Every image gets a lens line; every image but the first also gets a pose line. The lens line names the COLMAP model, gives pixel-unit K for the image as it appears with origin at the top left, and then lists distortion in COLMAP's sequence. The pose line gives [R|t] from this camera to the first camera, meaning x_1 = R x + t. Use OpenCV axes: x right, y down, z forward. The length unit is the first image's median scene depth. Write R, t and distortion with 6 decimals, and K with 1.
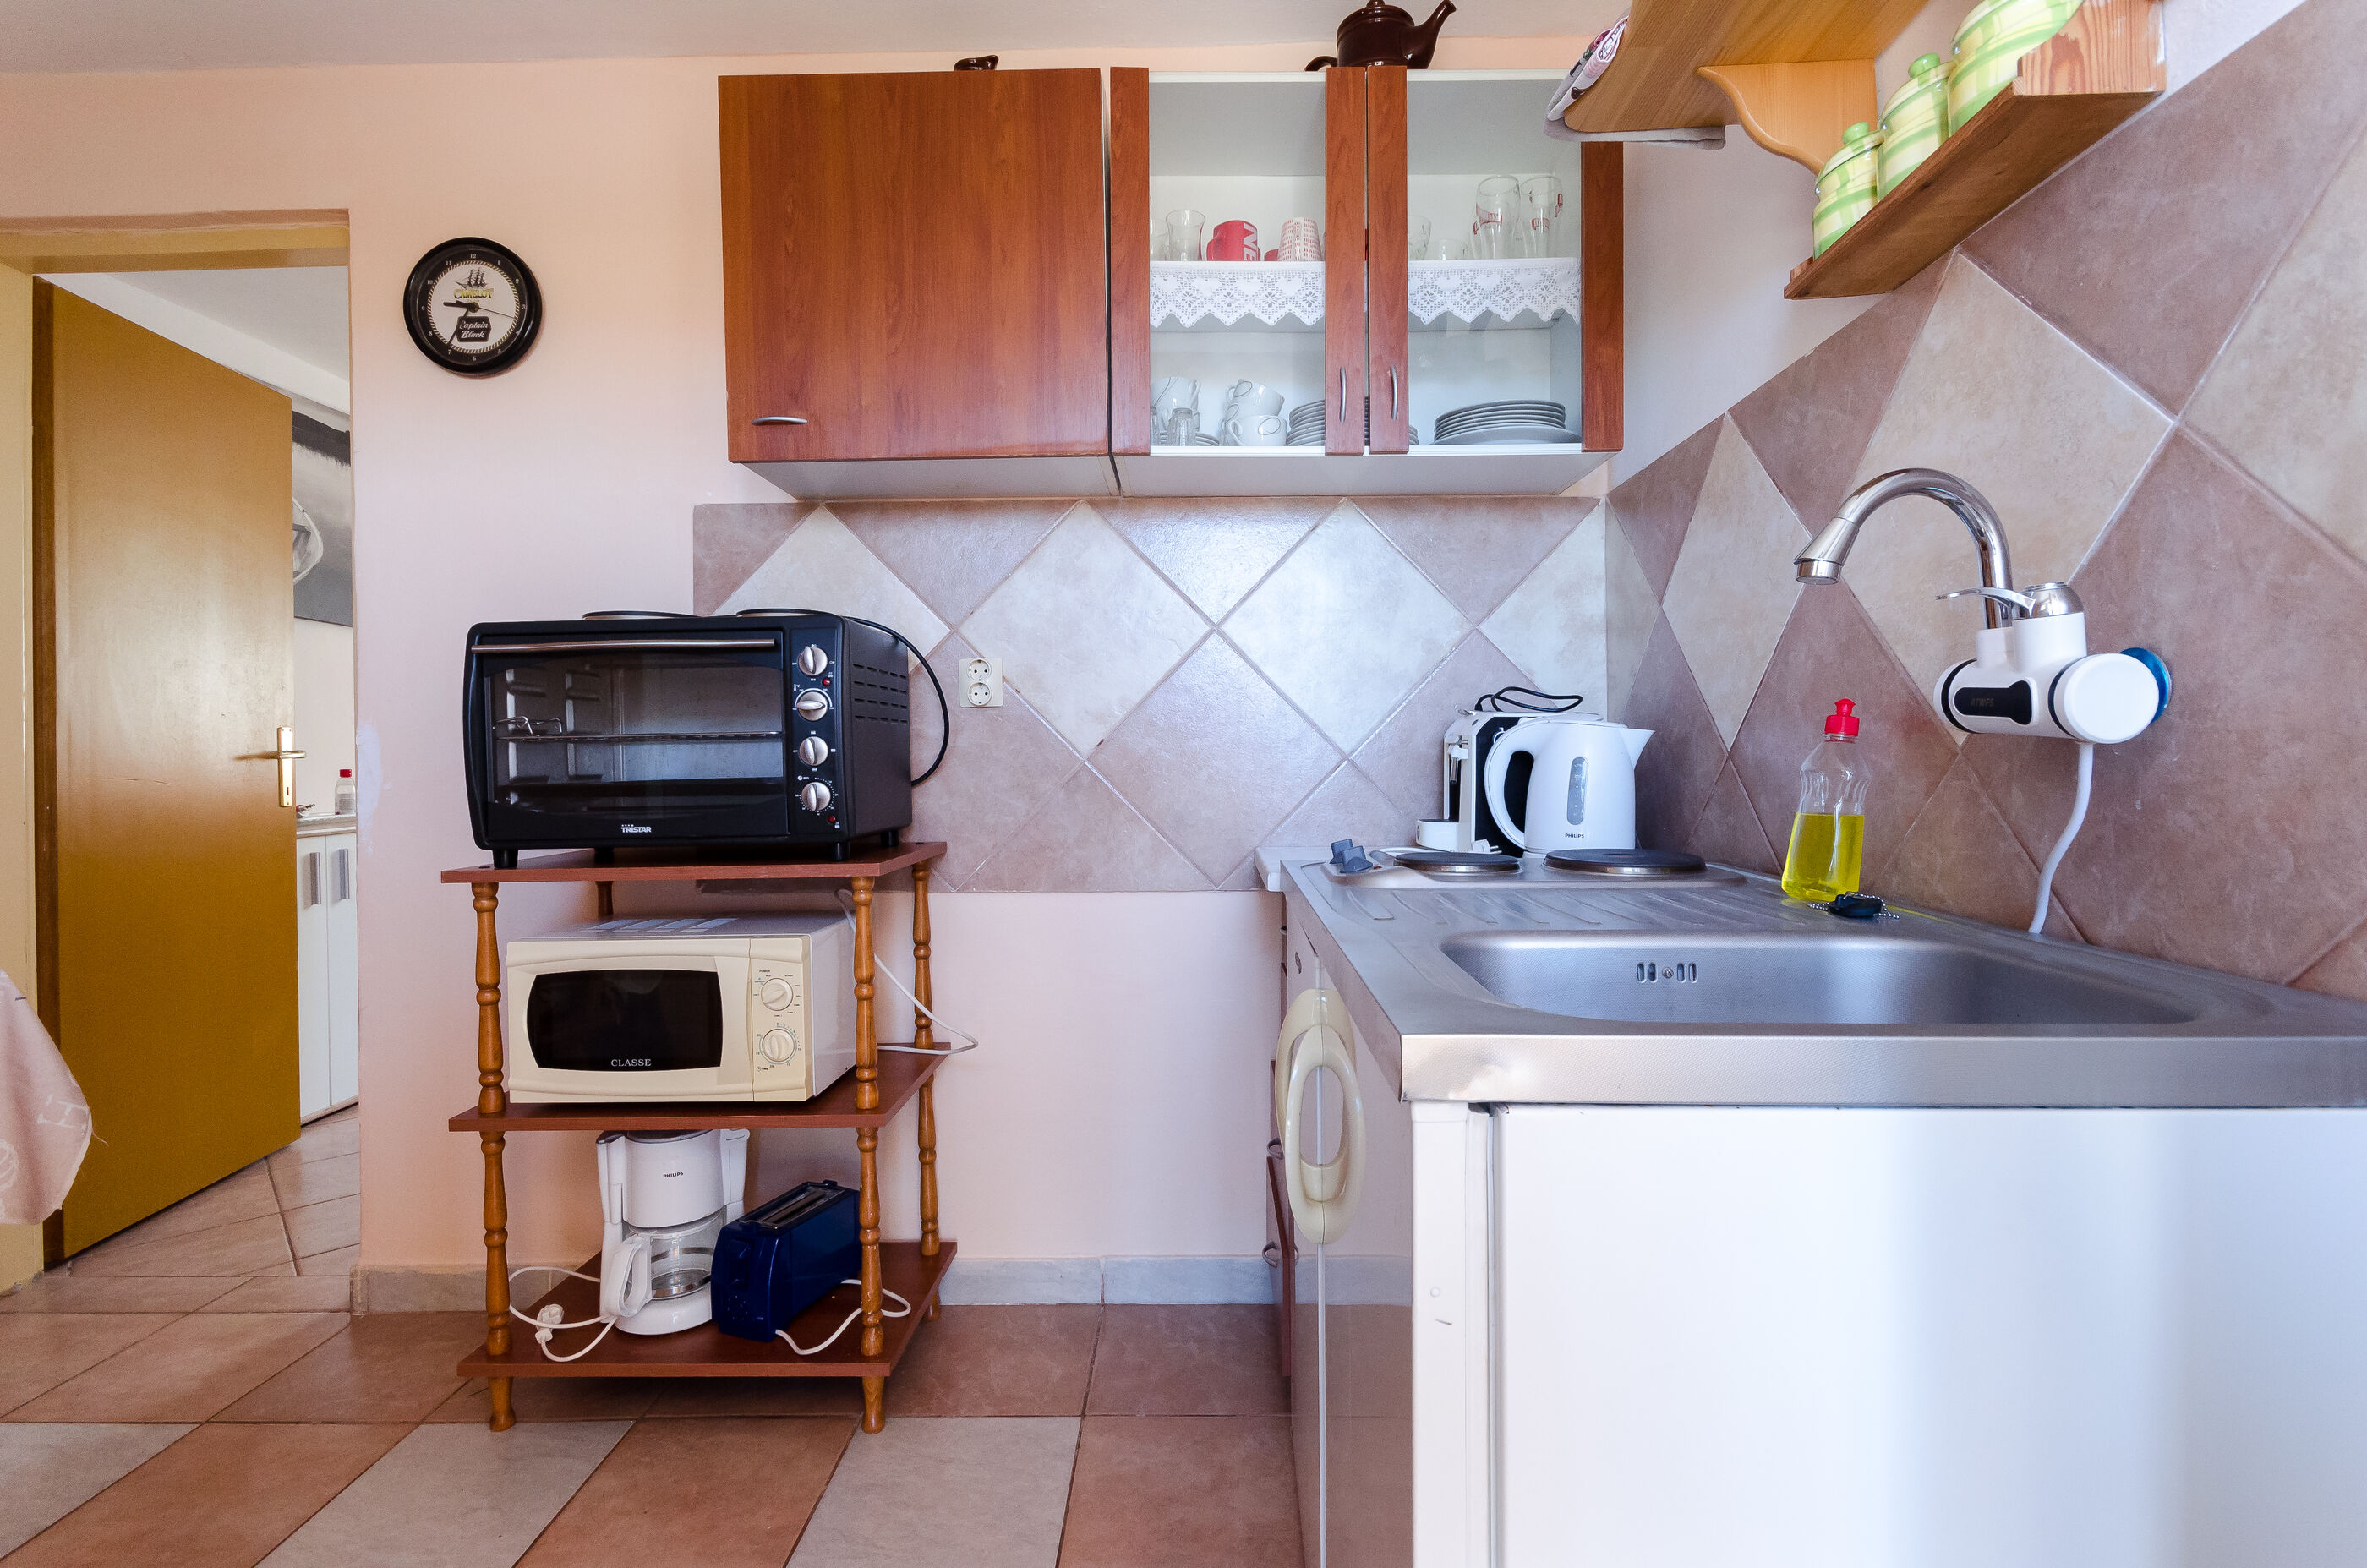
lens RADIAL K [[1094.7, 0, 1184.0], [0, 1094.7, 776.0], [0, 0, 1]] dist [-0.005423, -0.004624]
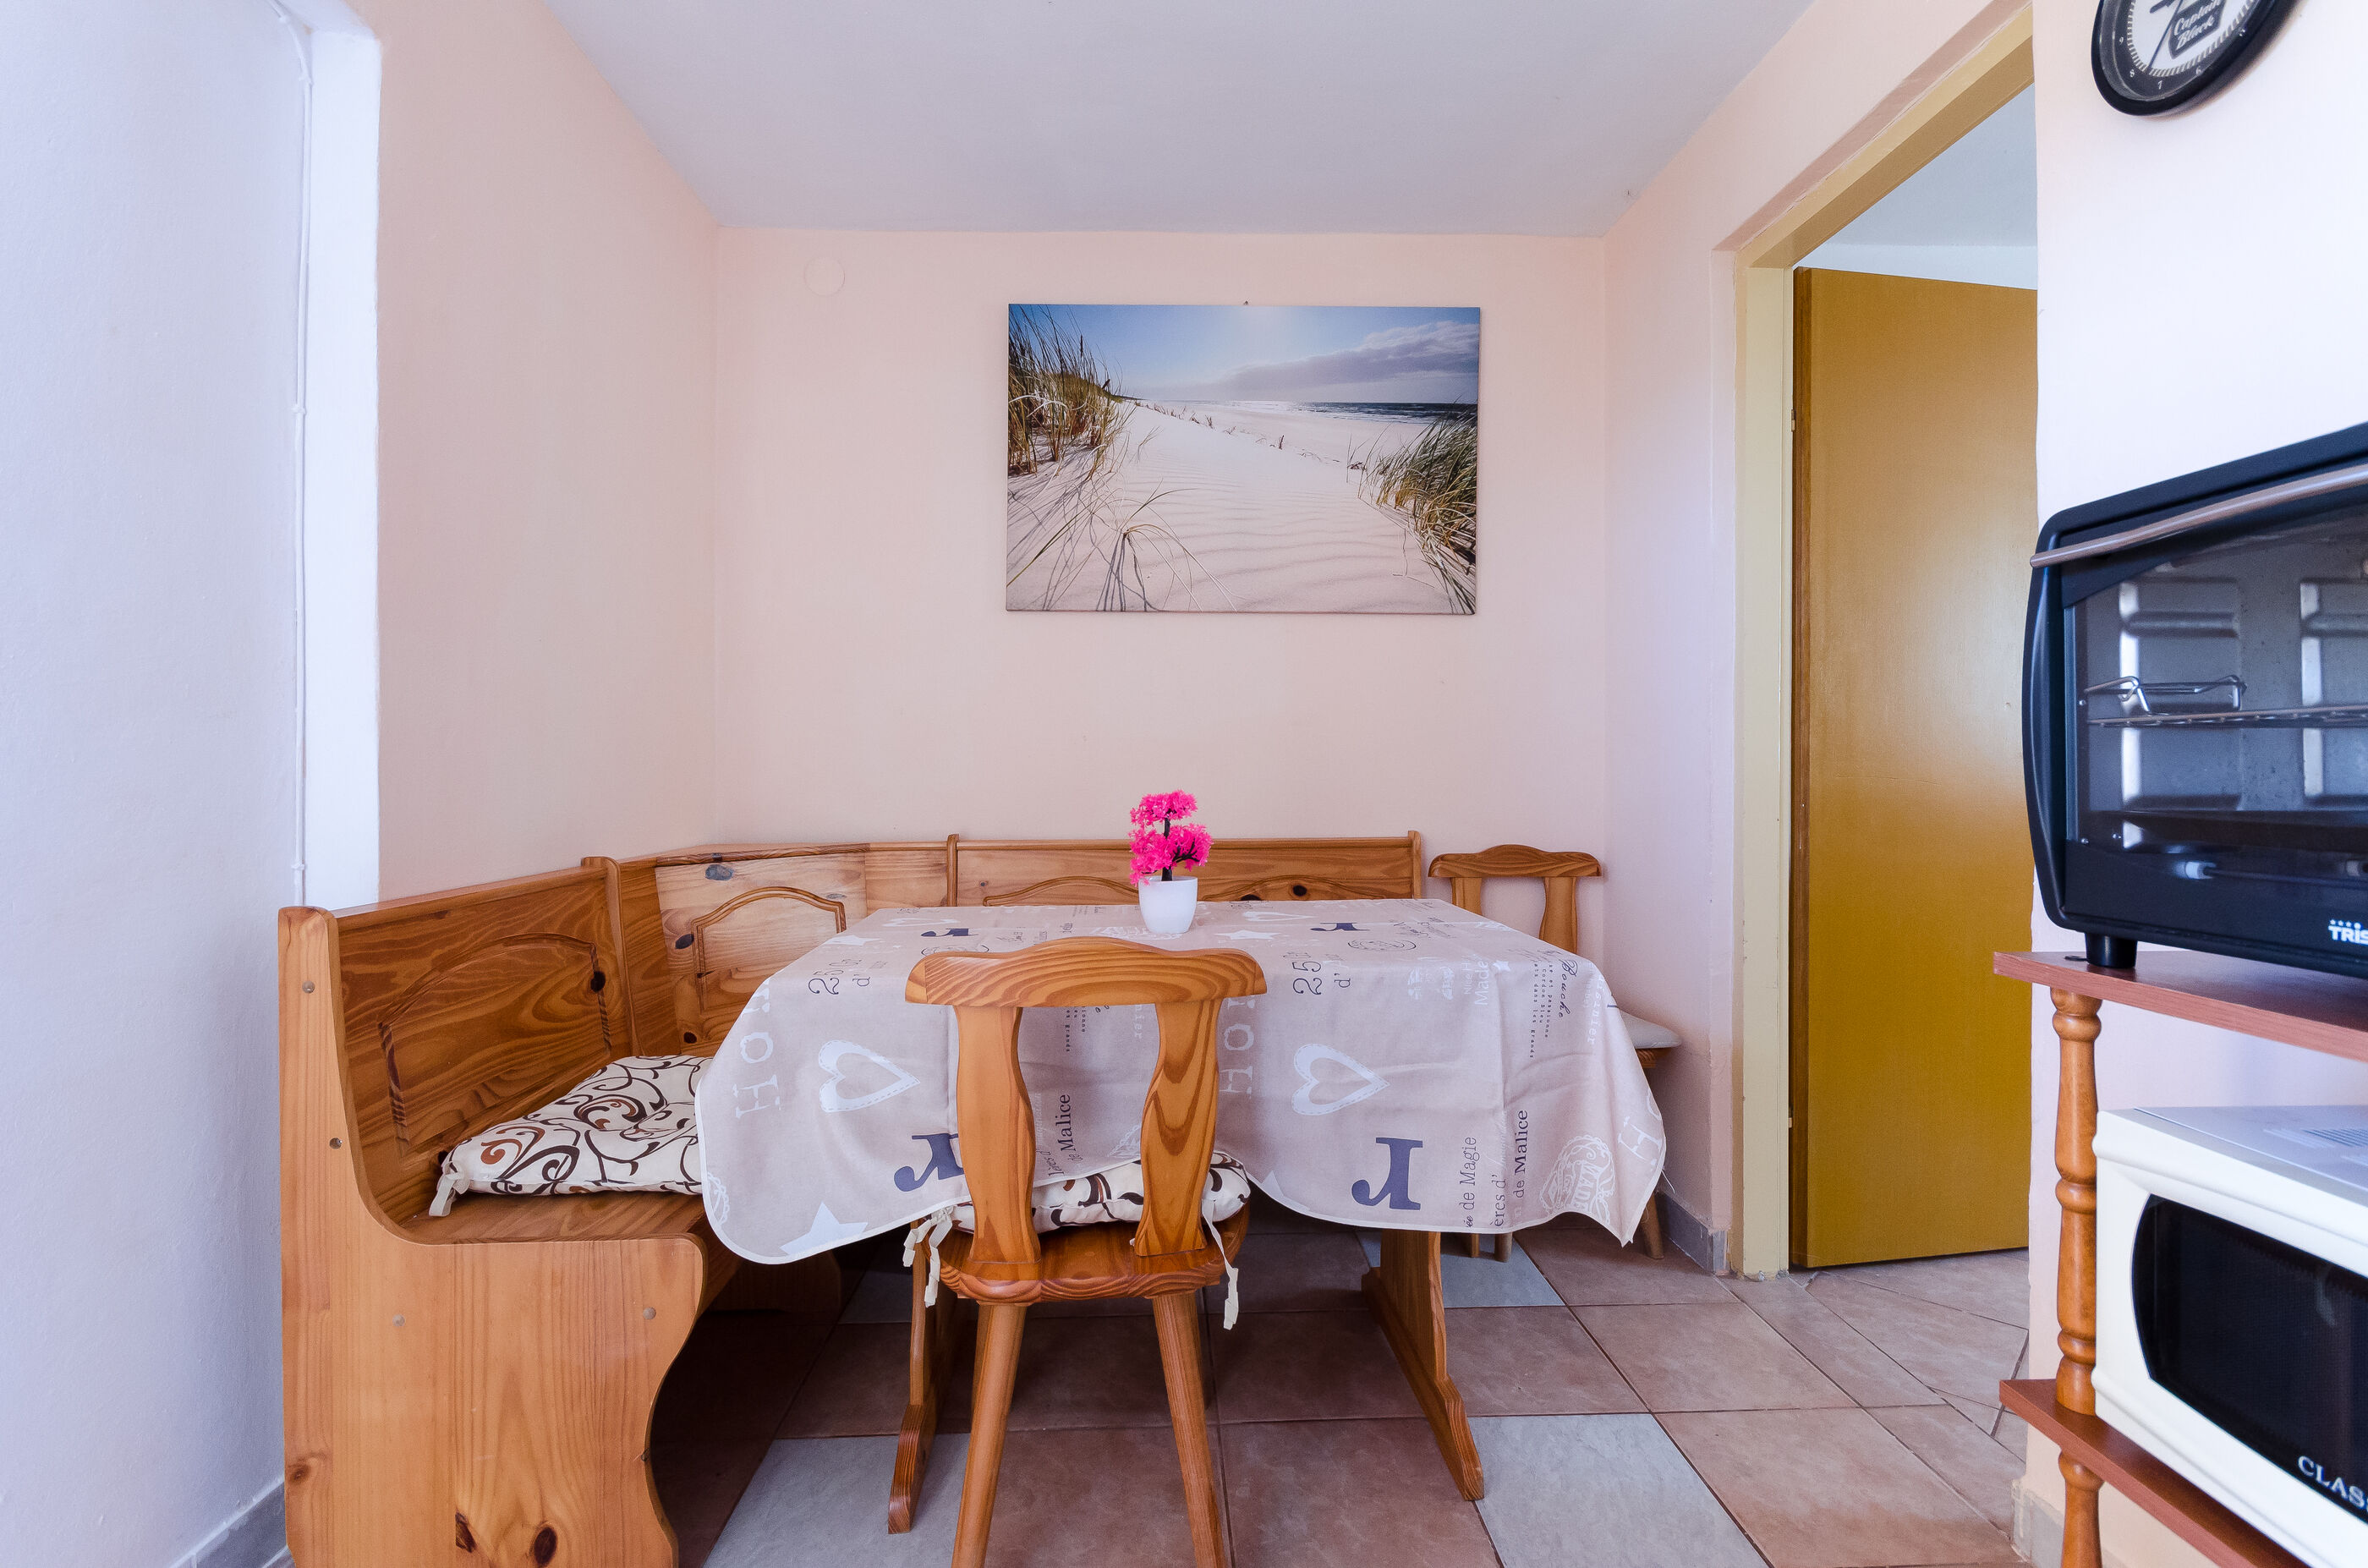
lens RADIAL K [[1095.2, 0, 1180.8], [0, 1095.2, 758.5], [0, 0, 1]] dist [-0.005423, -0.004624]
pose [[0.049473, 0.007341, -0.998748, -0.119619], [-0.015454, 0.999859, 0.006584, -0.013083], [0.998656, 0.015109, 0.049580, 0.521936]]
